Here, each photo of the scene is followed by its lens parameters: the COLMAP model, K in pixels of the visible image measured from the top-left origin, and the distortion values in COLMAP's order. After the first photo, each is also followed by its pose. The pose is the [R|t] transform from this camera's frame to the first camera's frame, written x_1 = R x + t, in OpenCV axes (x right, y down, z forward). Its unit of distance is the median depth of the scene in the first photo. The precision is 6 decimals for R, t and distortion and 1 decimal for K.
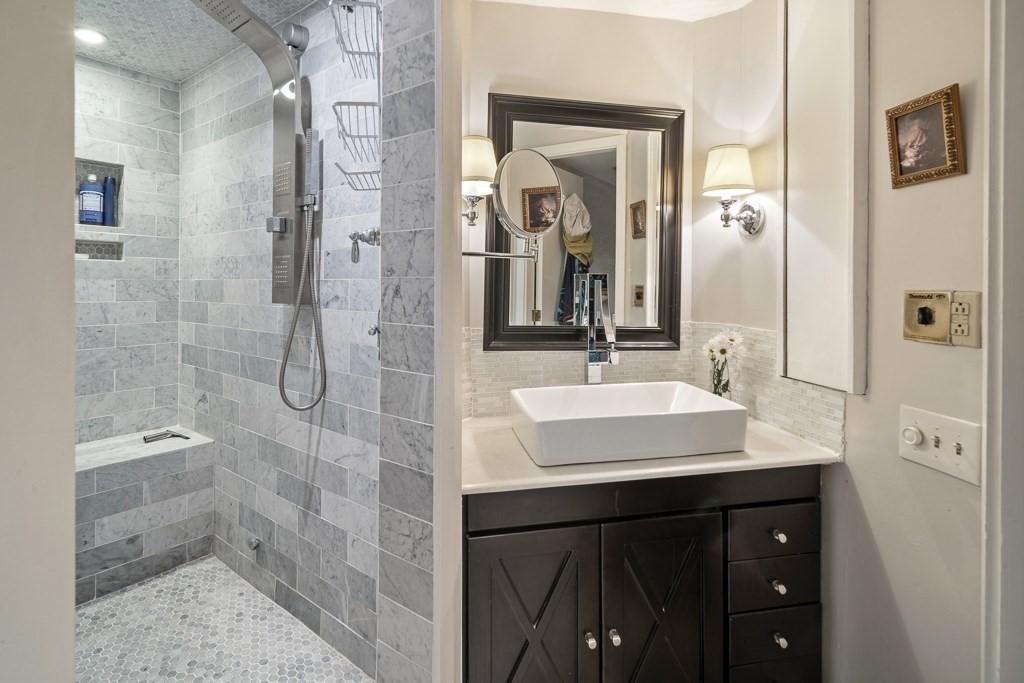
lens RADIAL K [[507.2, 0, 519.5], [0, 507.2, 285.1], [0, 0, 1]] dist [0.002076, -0.000274]
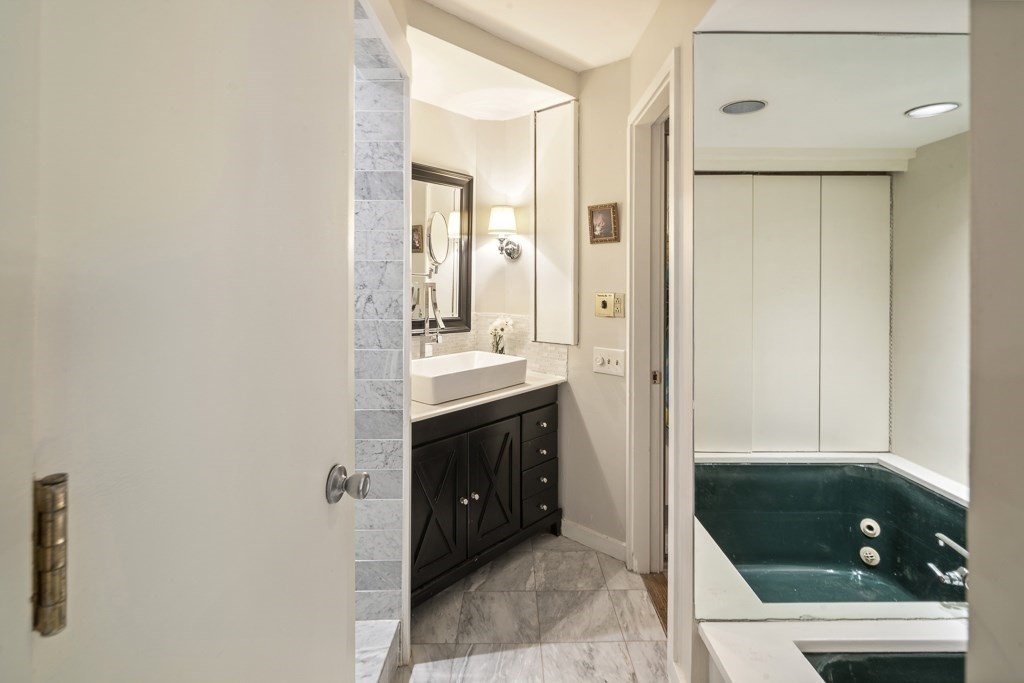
lens RADIAL K [[507.2, 0, 519.5], [0, 507.2, 285.1], [0, 0, 1]] dist [0.002076, -0.000274]
pose [[0.793754, -0.007352, 0.608195, -0.776808], [0.002781, 0.999960, 0.008460, -0.040172], [-0.608233, -0.005024, 0.793743, -0.484521]]
